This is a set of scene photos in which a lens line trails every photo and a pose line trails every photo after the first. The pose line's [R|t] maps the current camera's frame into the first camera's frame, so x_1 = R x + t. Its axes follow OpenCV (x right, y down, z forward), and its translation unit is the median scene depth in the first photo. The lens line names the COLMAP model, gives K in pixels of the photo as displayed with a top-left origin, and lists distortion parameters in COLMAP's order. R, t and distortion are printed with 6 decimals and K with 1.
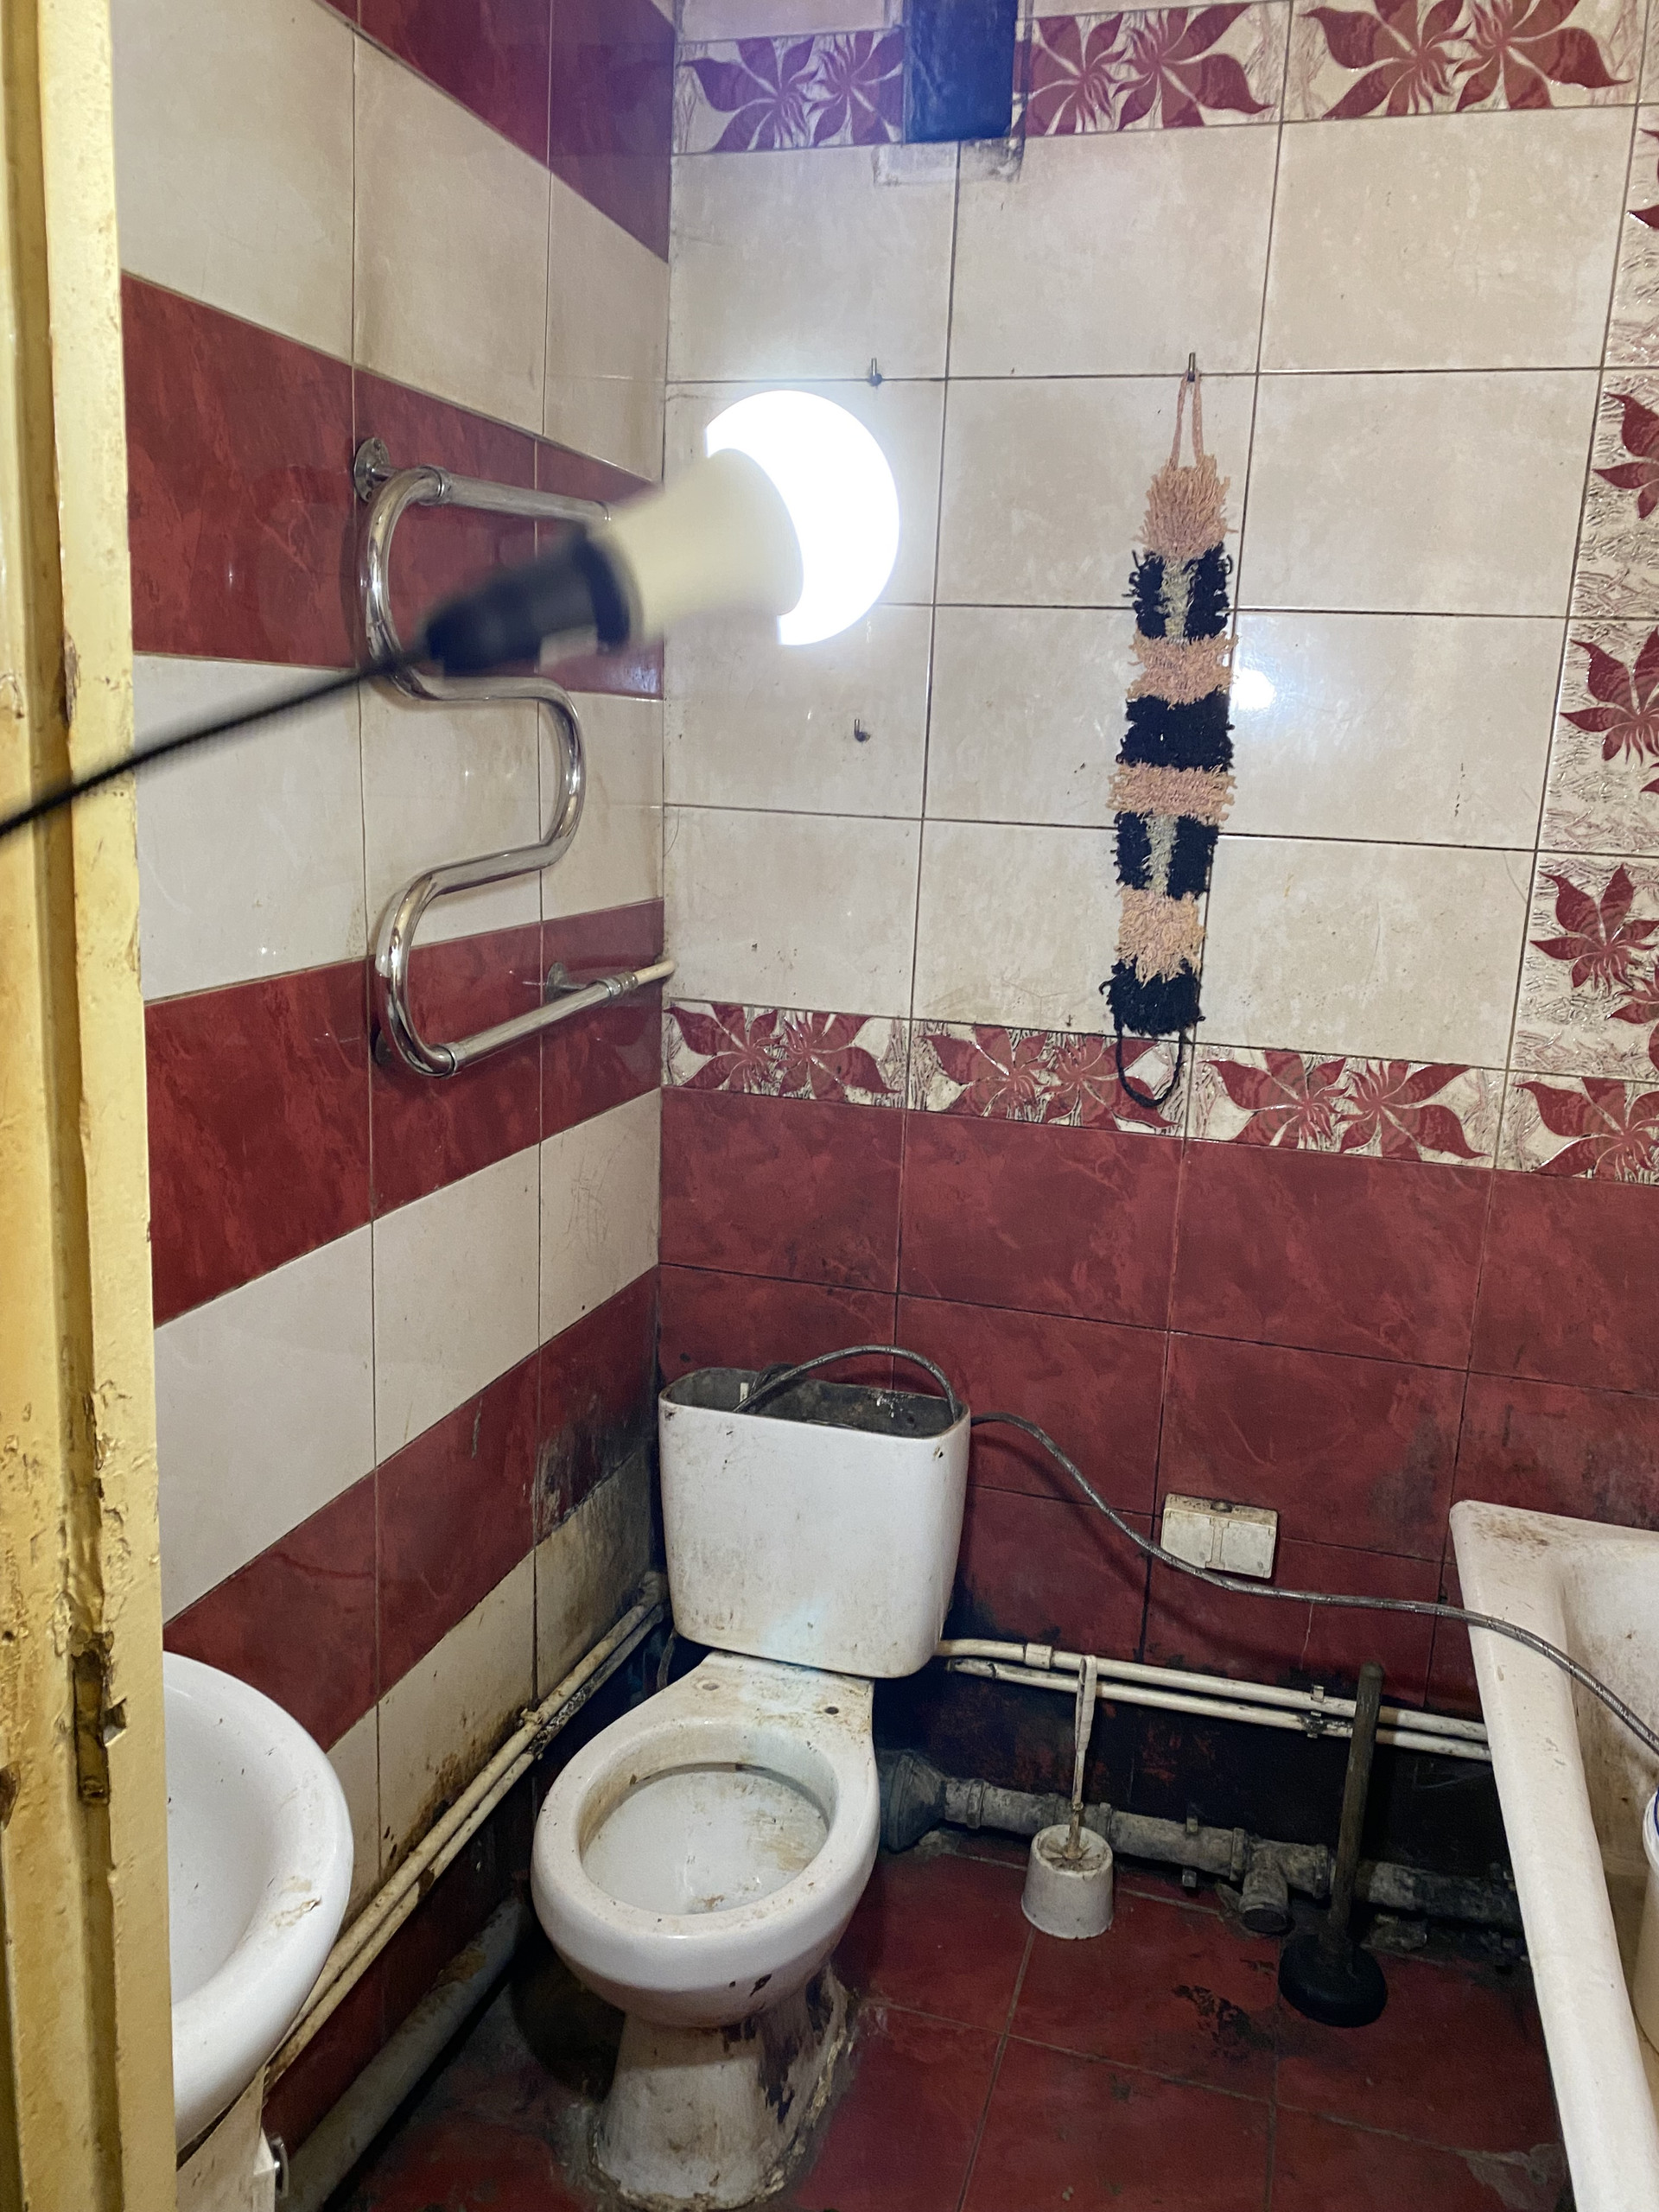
lens RADIAL K [[1656.1, 0, 829.5], [0, 1656.1, 1106.0], [0, 0, 1]] dist [0.005773, -0.010857]
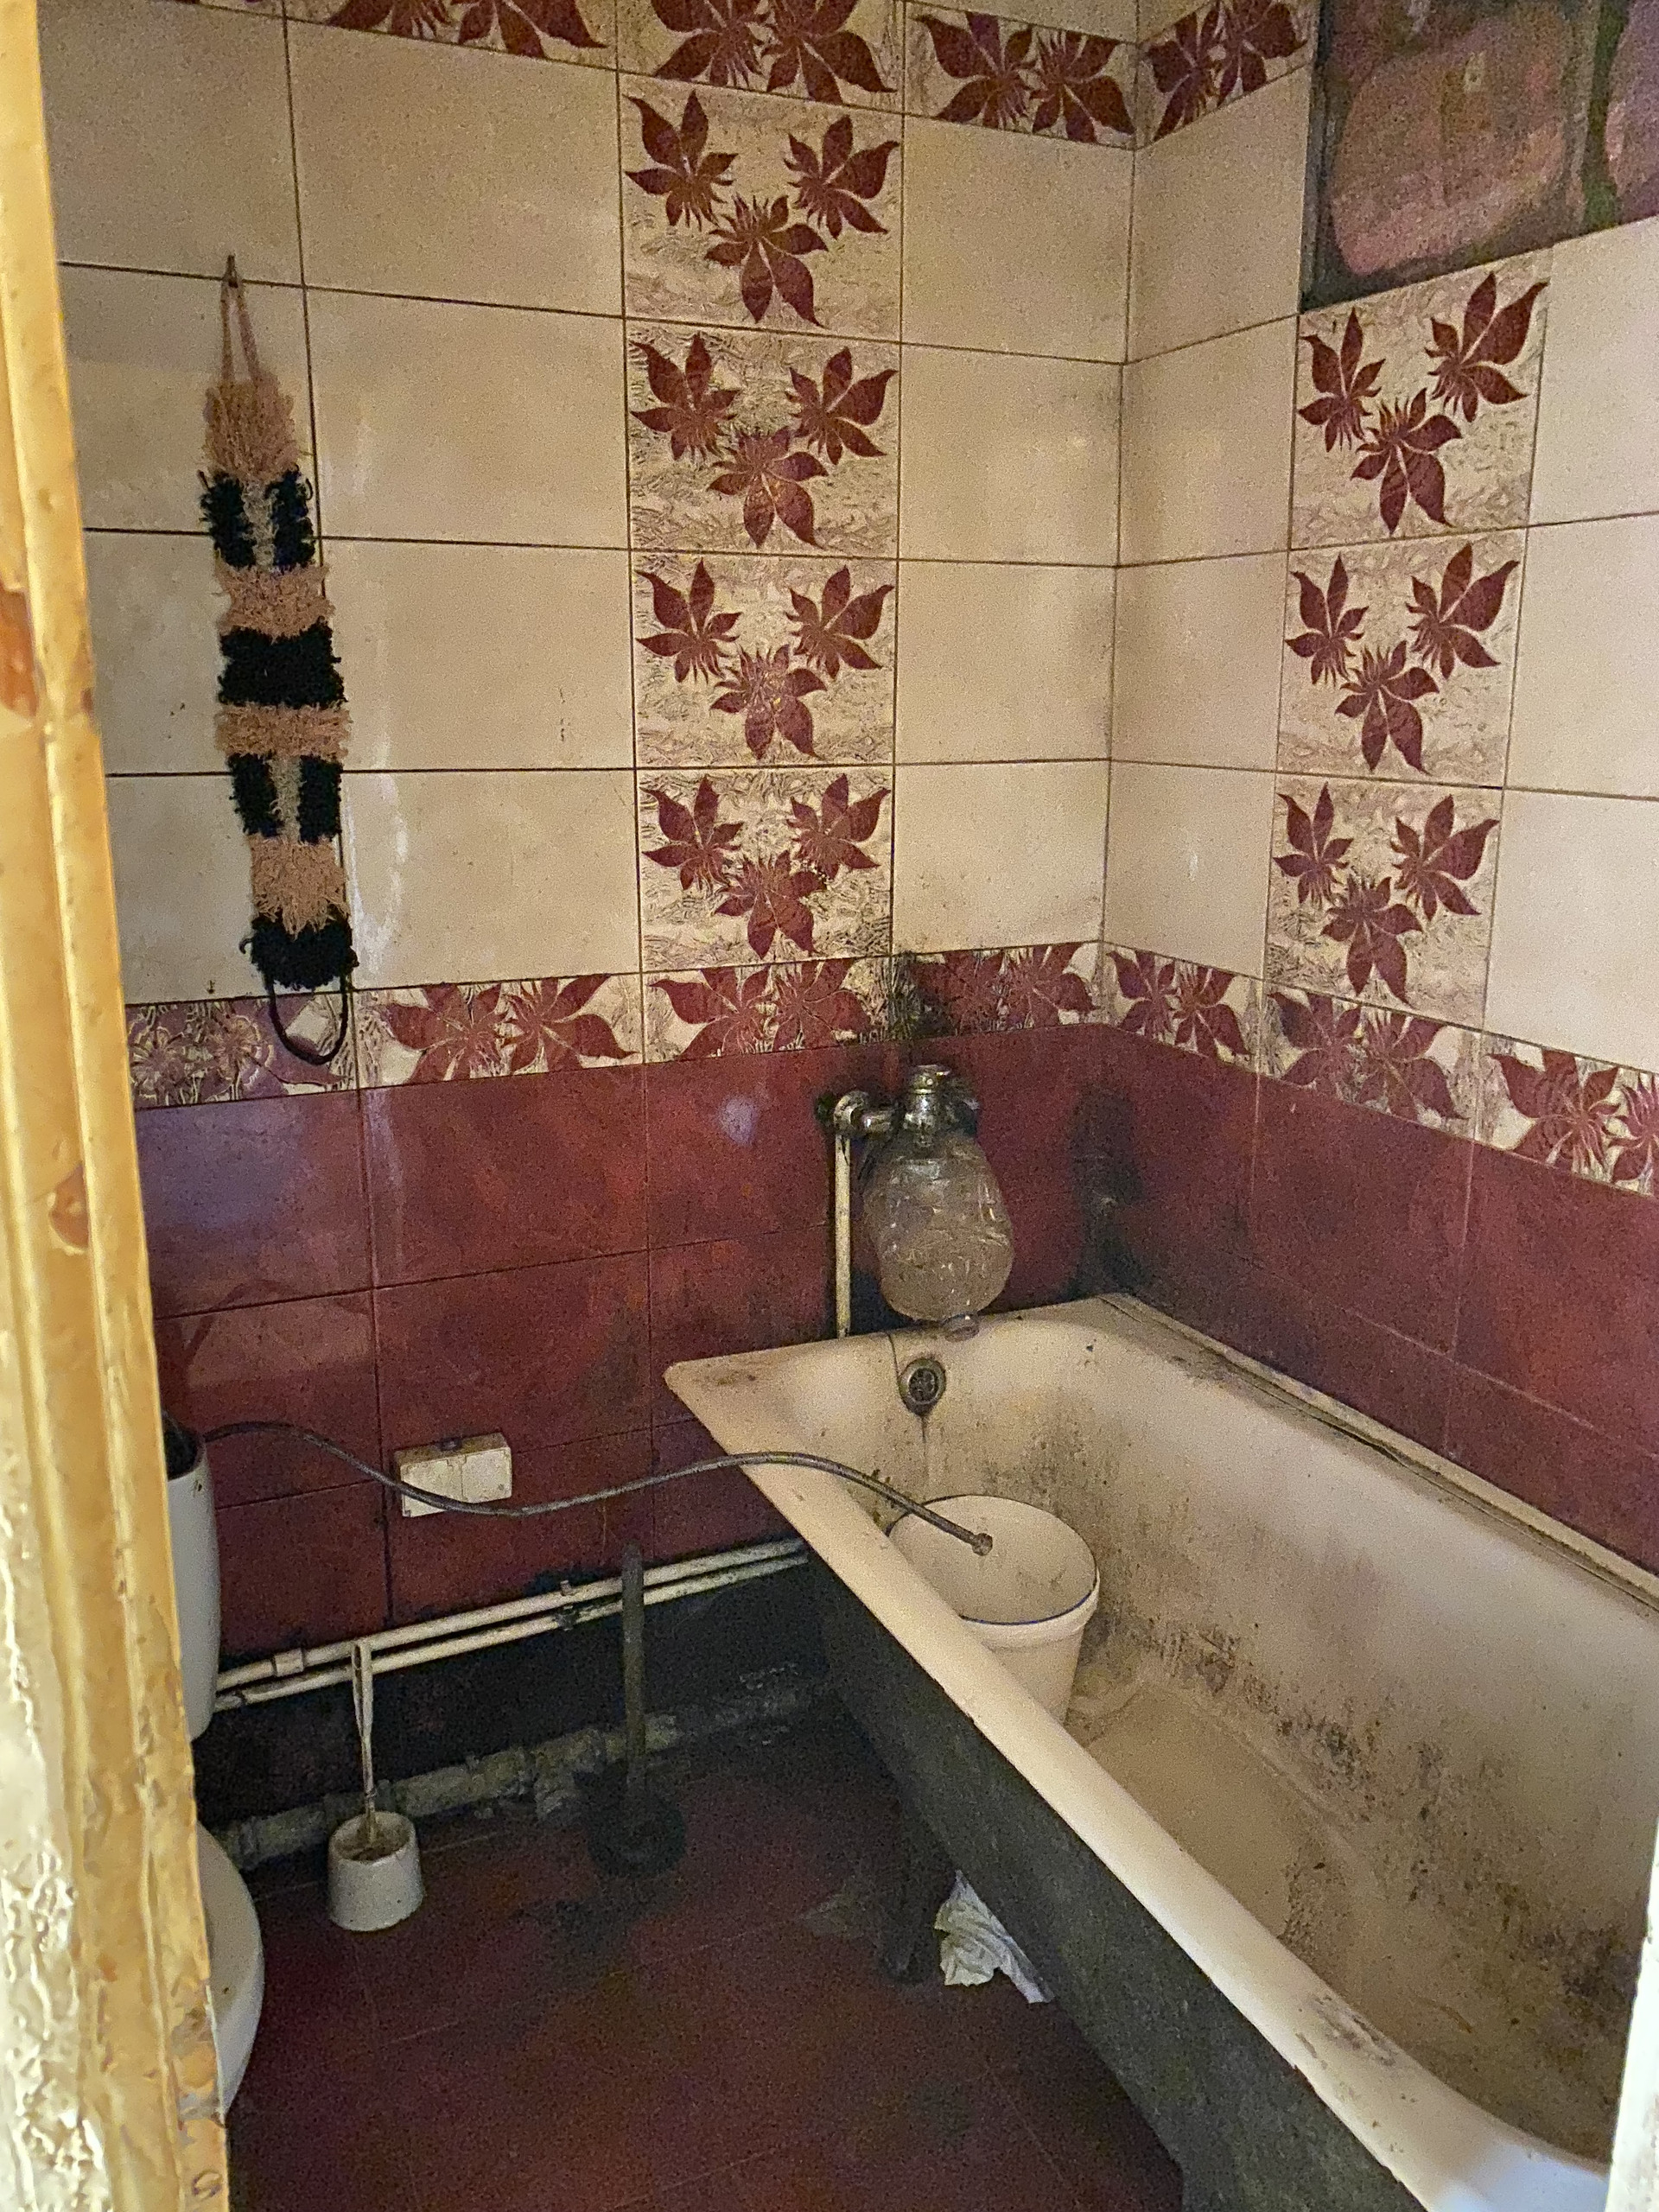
lens RADIAL K [[1695.2, 0, 829.5], [0, 1695.2, 1106.0], [0, 0, 1]] dist [0.014767, -0.012673]
pose [[0.767644, -0.188400, 0.612558, -0.190535], [0.164907, 0.981697, 0.095277, -0.020730], [-0.619297, 0.027876, 0.784662, 0.053306]]
